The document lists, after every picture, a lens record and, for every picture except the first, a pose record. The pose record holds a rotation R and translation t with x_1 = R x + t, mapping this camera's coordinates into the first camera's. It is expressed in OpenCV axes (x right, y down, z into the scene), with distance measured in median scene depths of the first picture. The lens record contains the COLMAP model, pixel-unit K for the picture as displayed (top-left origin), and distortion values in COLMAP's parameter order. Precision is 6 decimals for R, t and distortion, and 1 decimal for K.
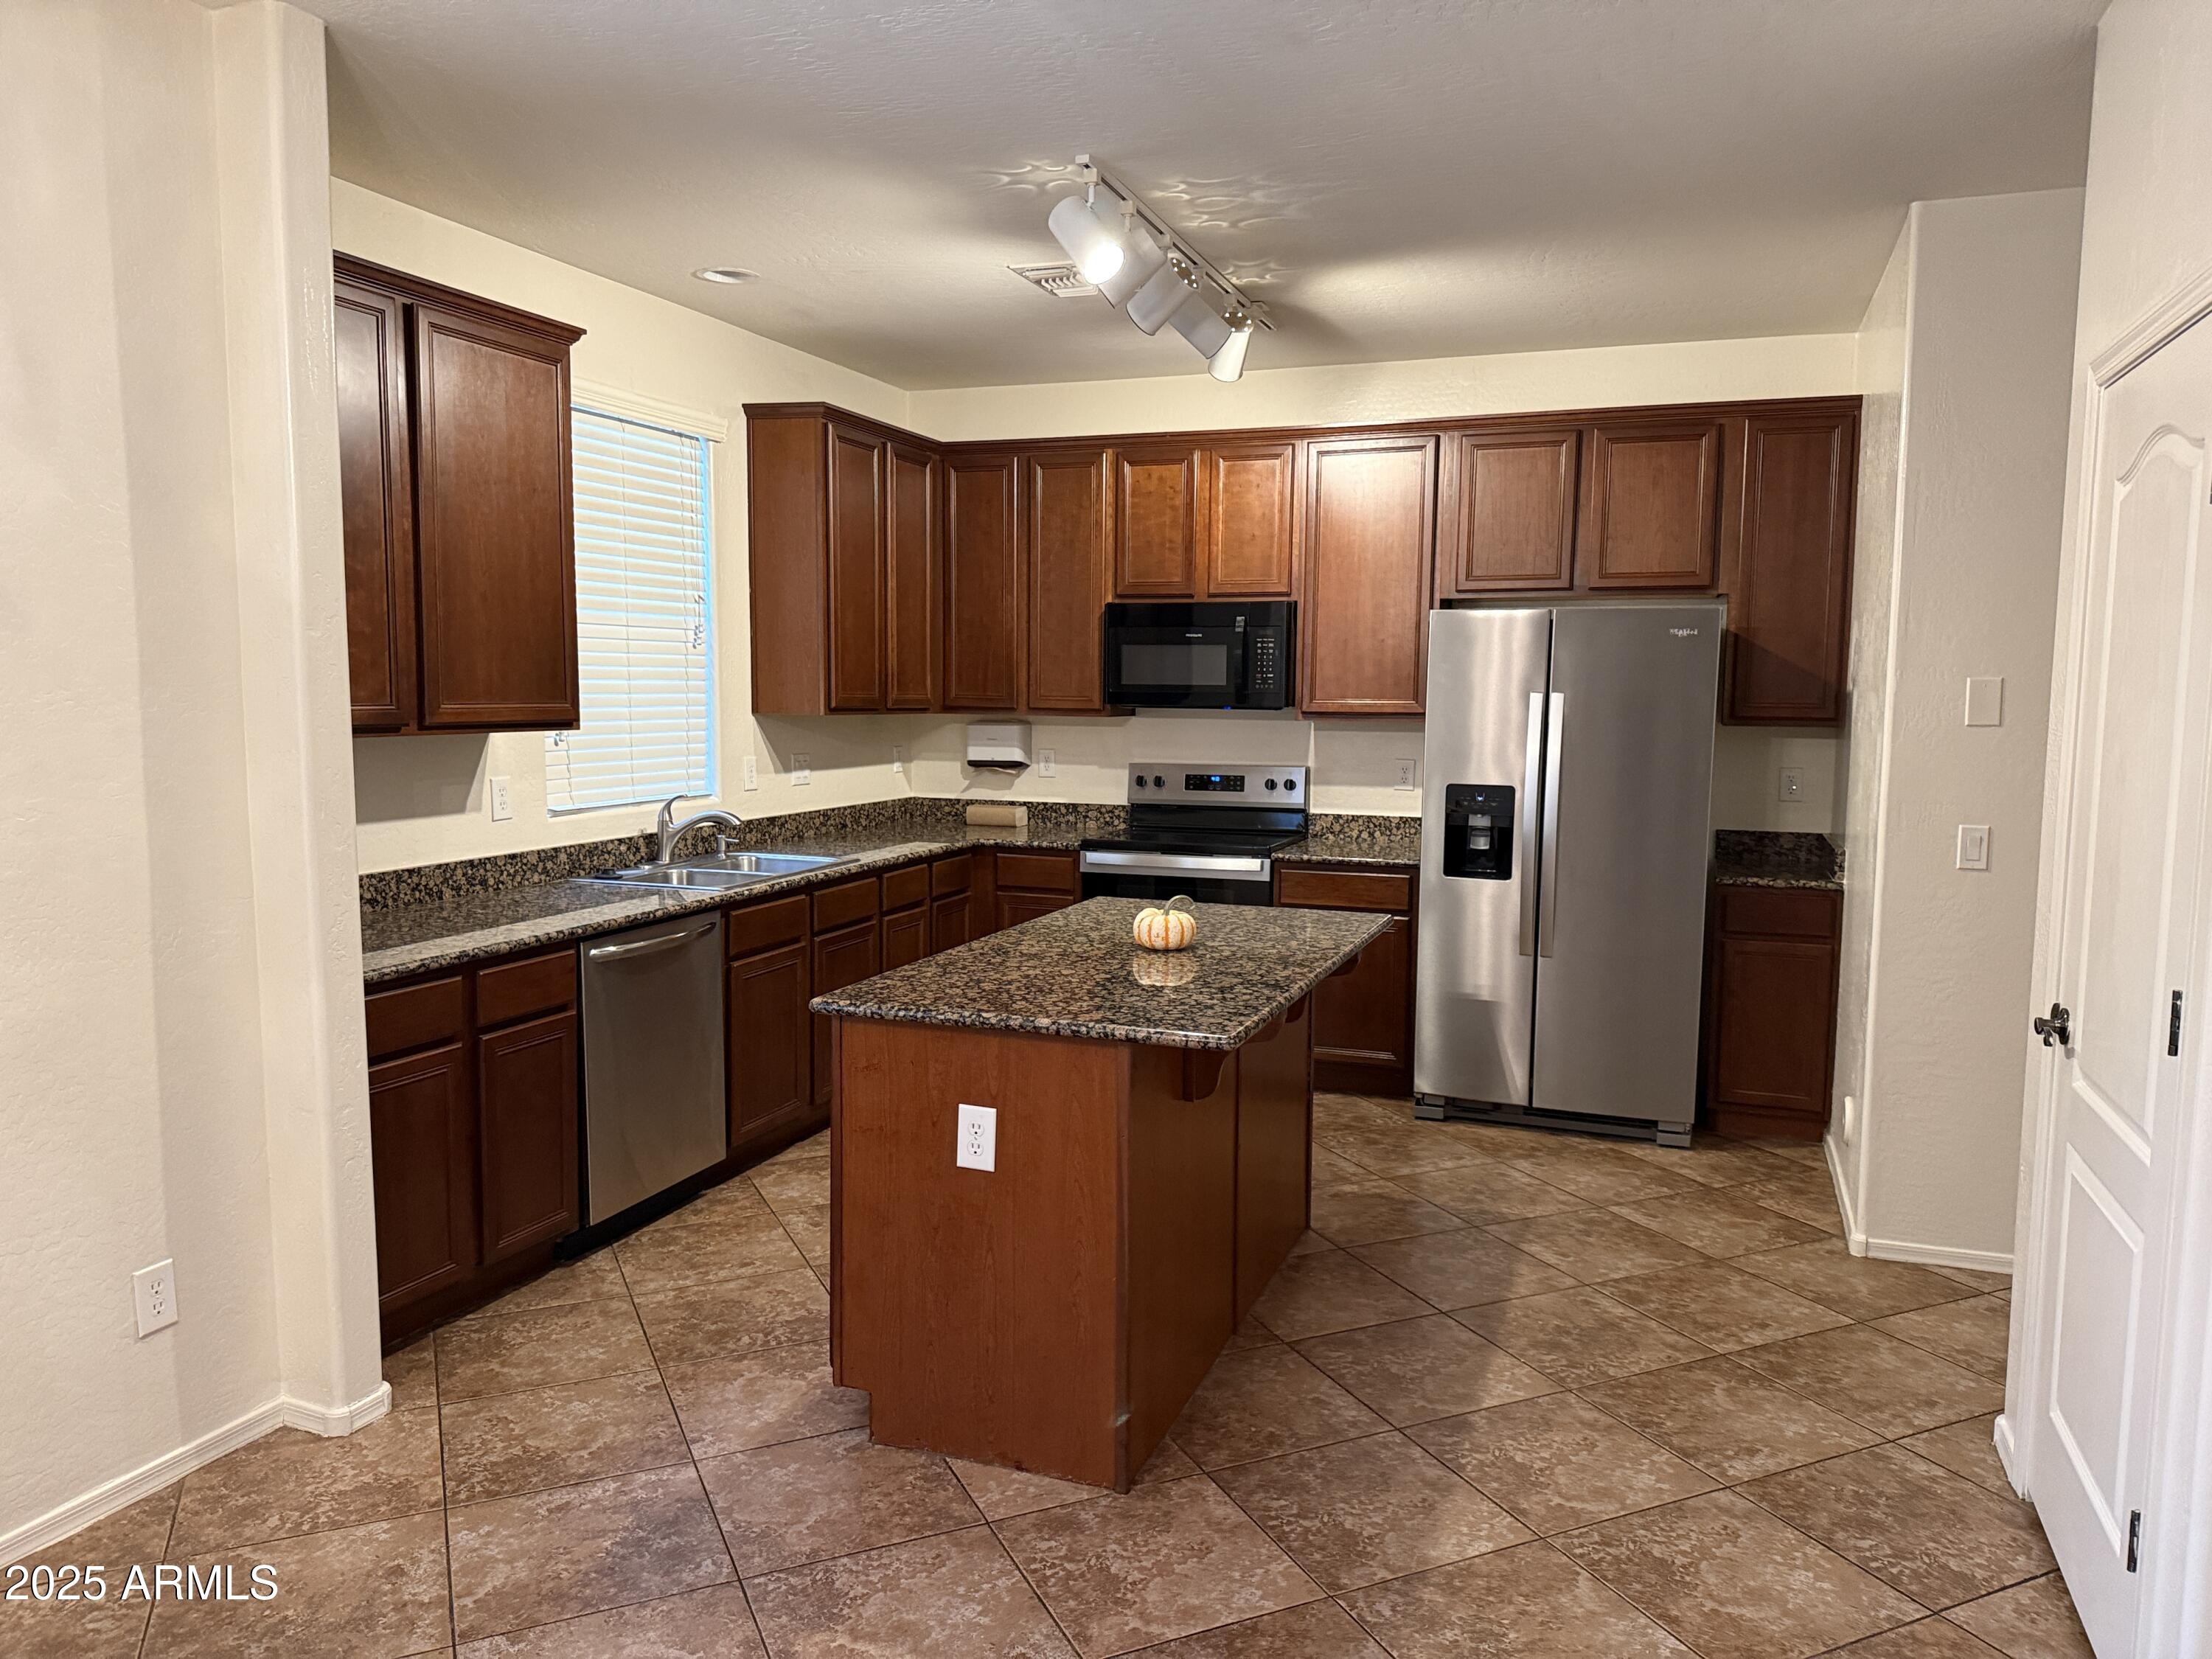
lens RADIAL K [[1602.1, 0, 1106.0], [0, 1602.1, 829.5], [0, 0, 1]] dist [0.175405, -0.319716]
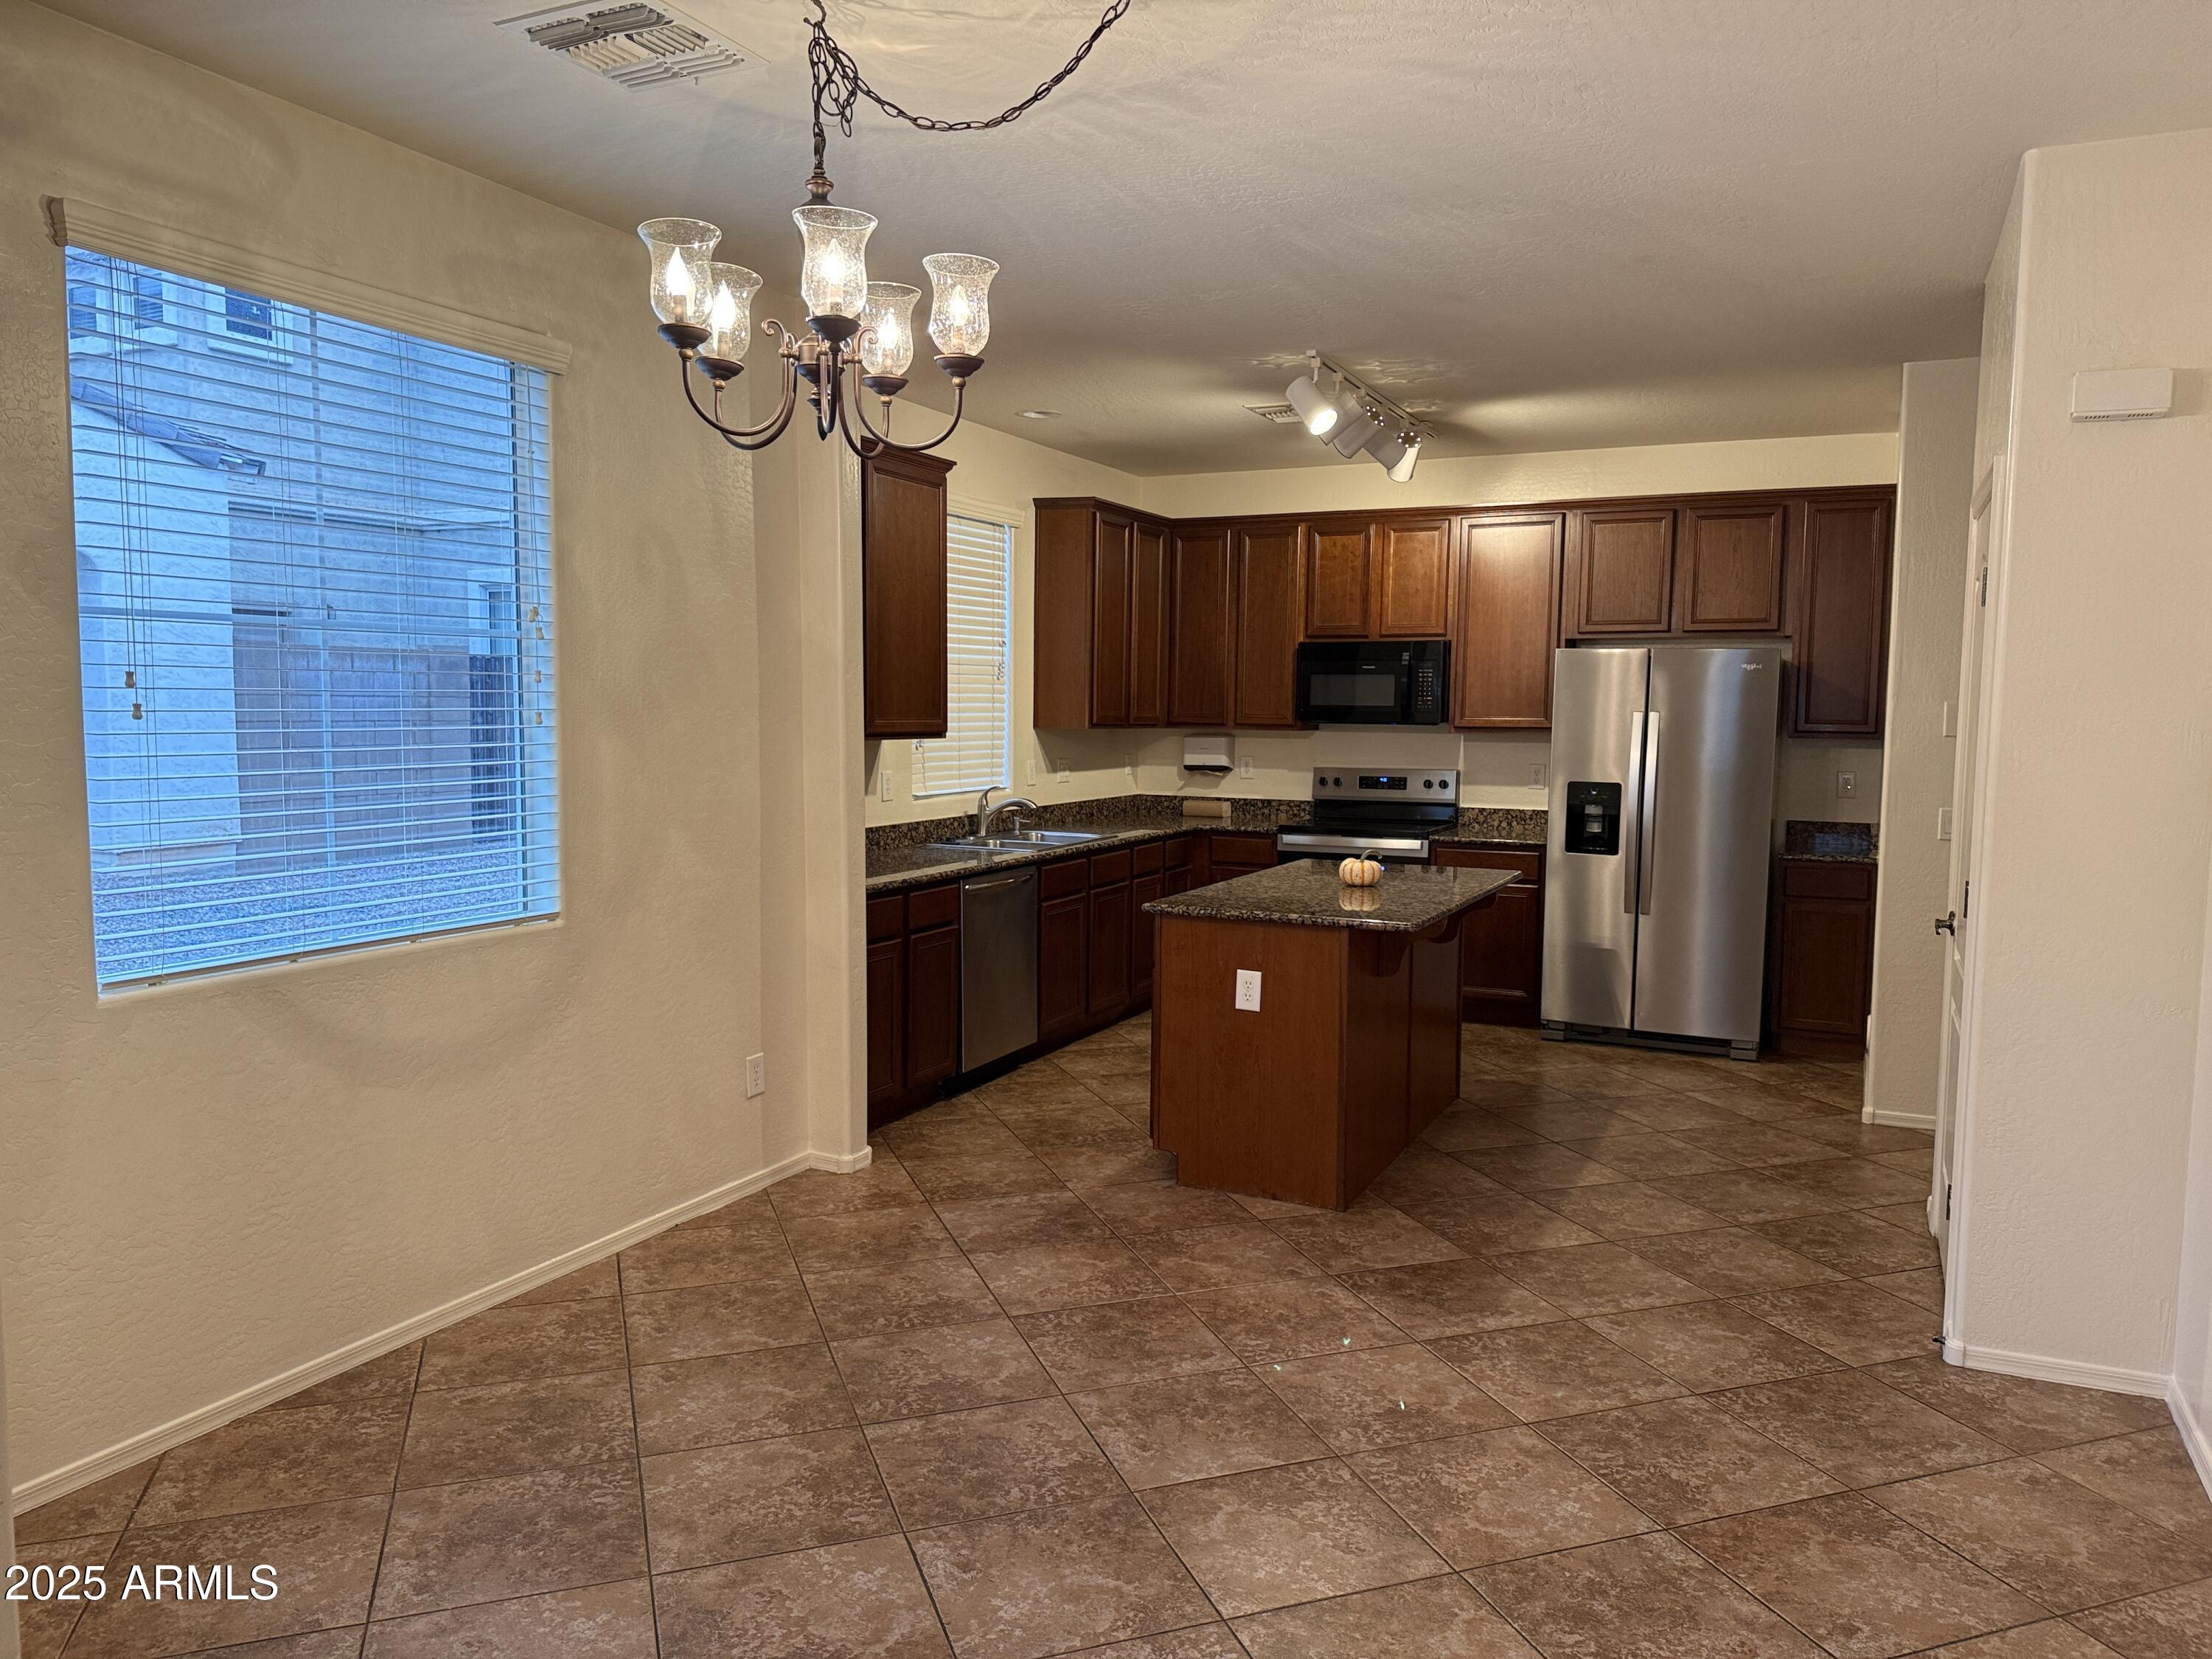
lens RADIAL K [[1602.1, 0, 1106.0], [0, 1602.1, 829.5], [0, 0, 1]] dist [0.175405, -0.319716]
pose [[0.996311, 0.008741, -0.085375, -0.052458], [-0.009766, 0.999885, -0.011599, 0.031349], [0.085264, 0.012390, 0.996281, -0.363095]]
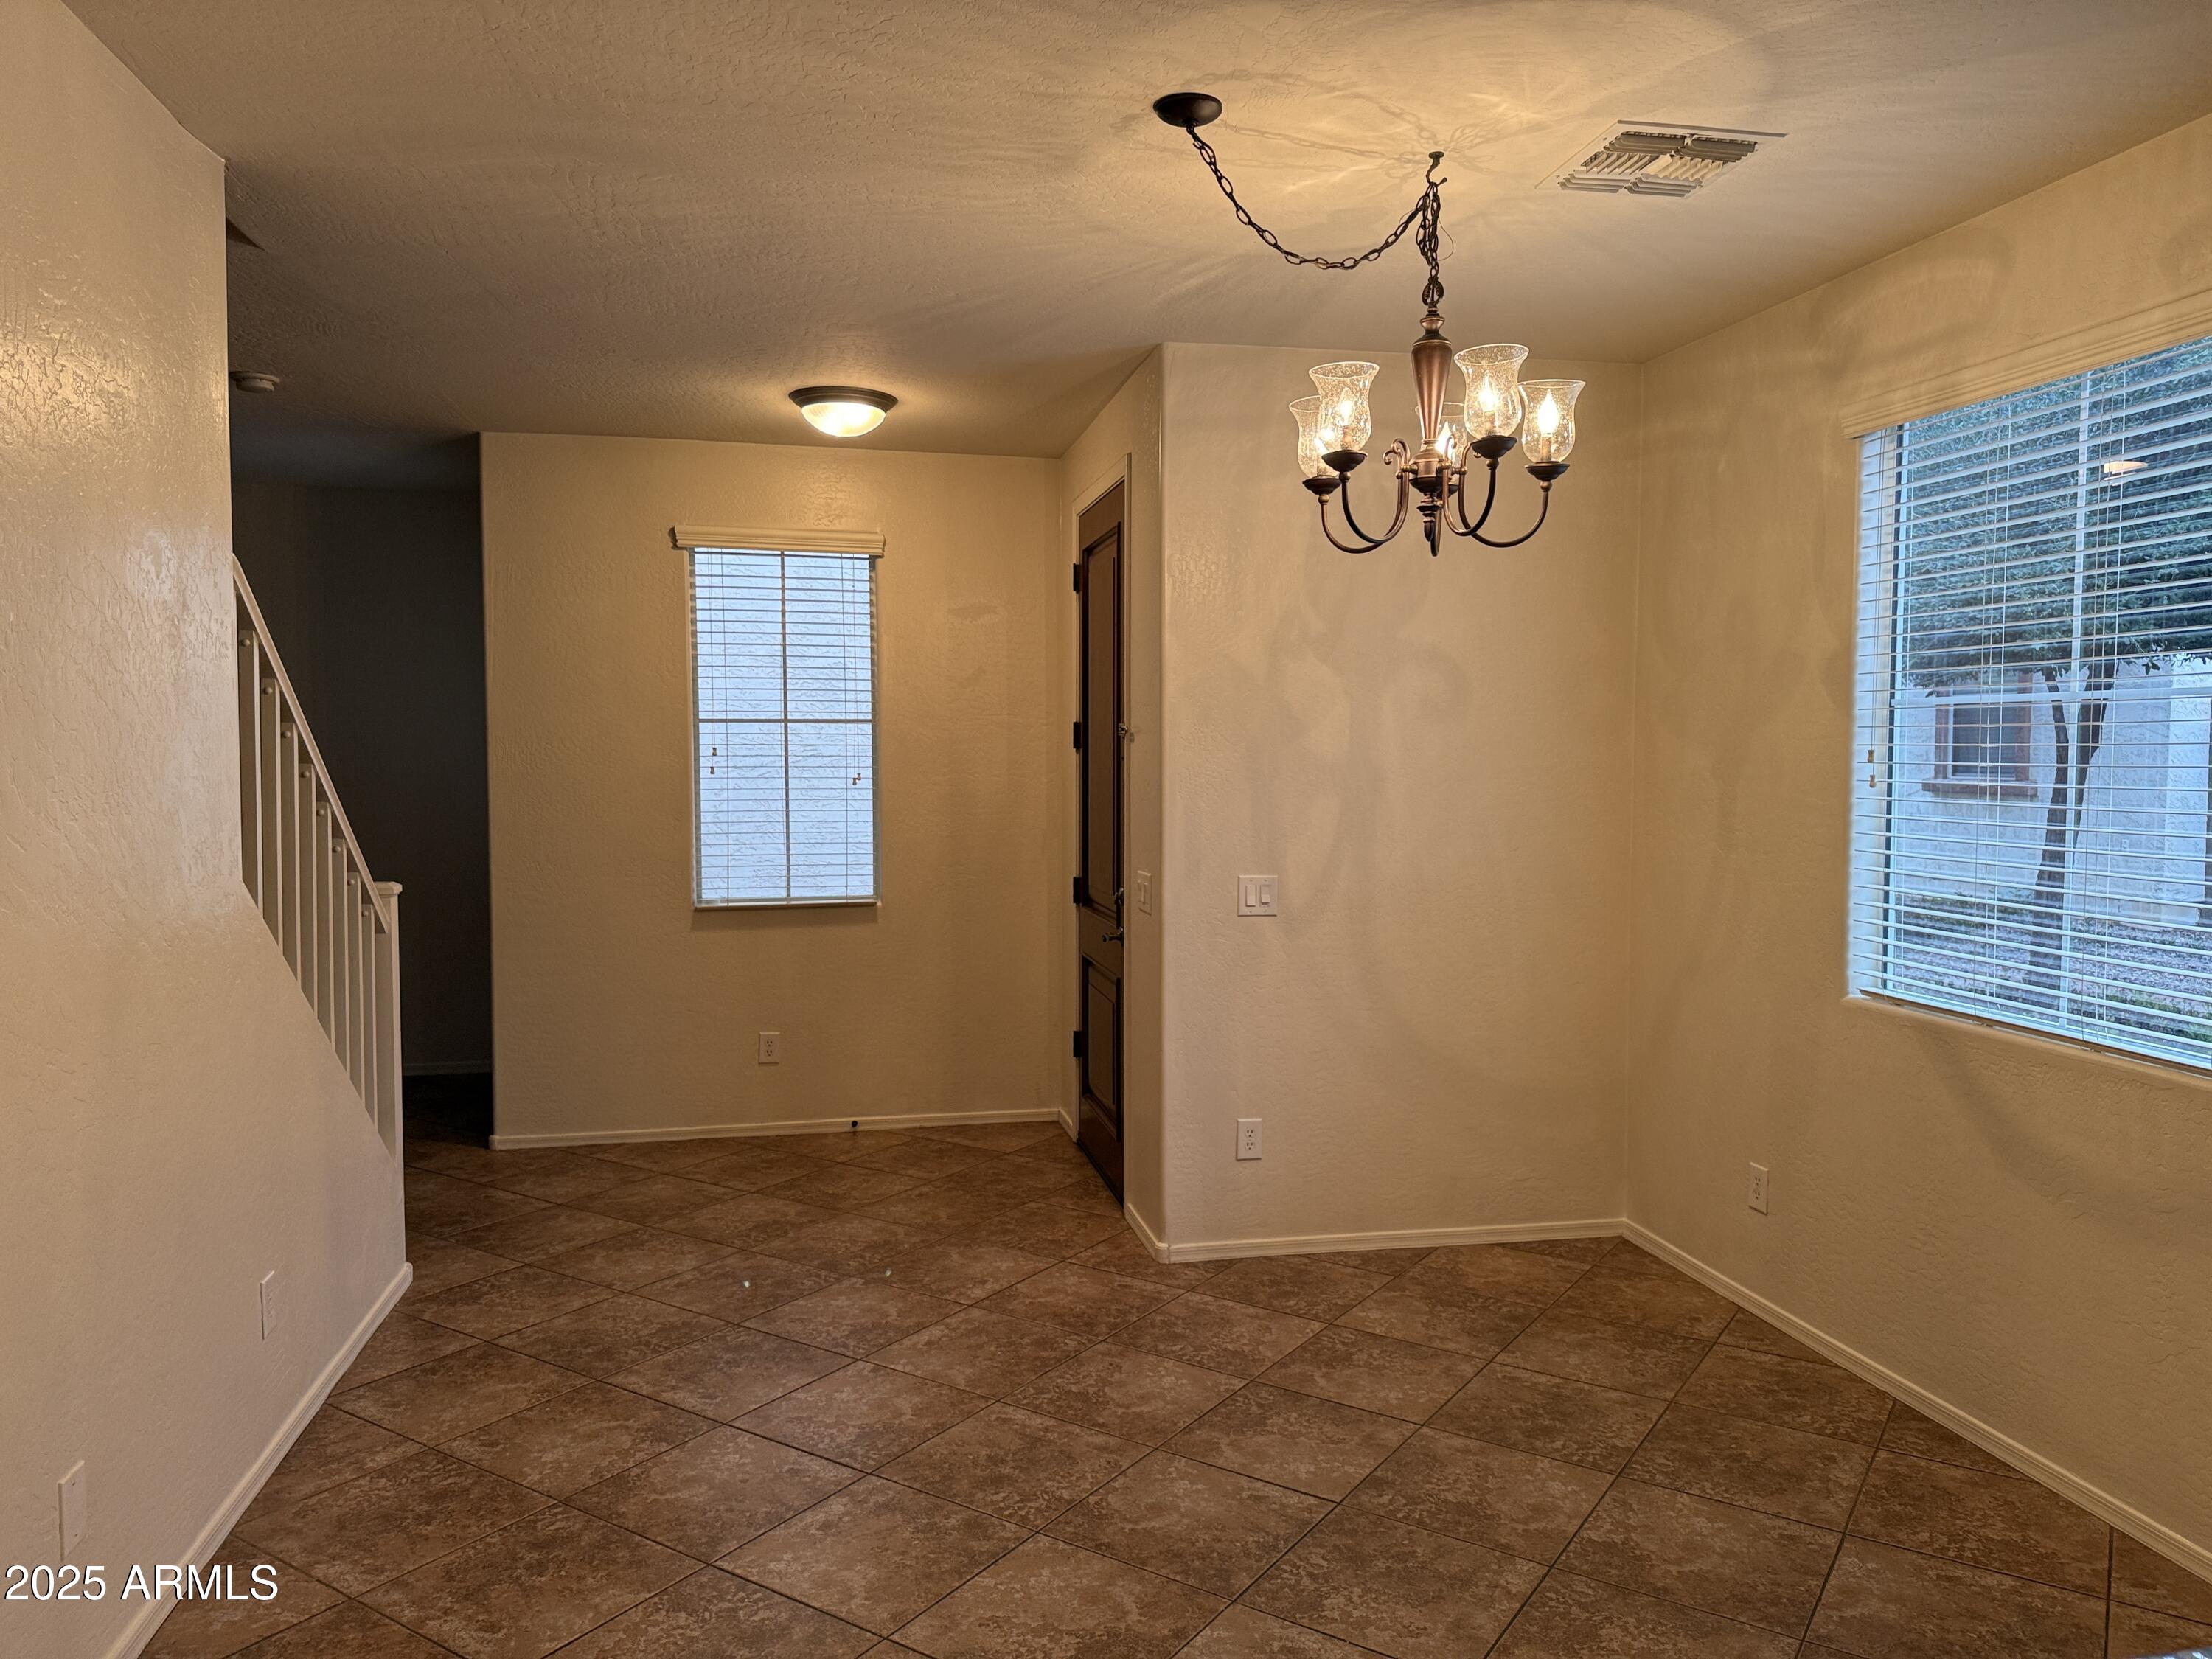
lens RADIAL K [[1548.1, 0, 1106.0], [0, 1548.1, 829.5], [0, 0, 1]] dist [-0.001616, -0.000715]
pose [[-0.851889, 0.015892, -0.523481, 0.241016], [-0.060141, 0.989959, 0.127923, -0.070196], [0.520258, 0.140459, -0.842380, 0.697470]]
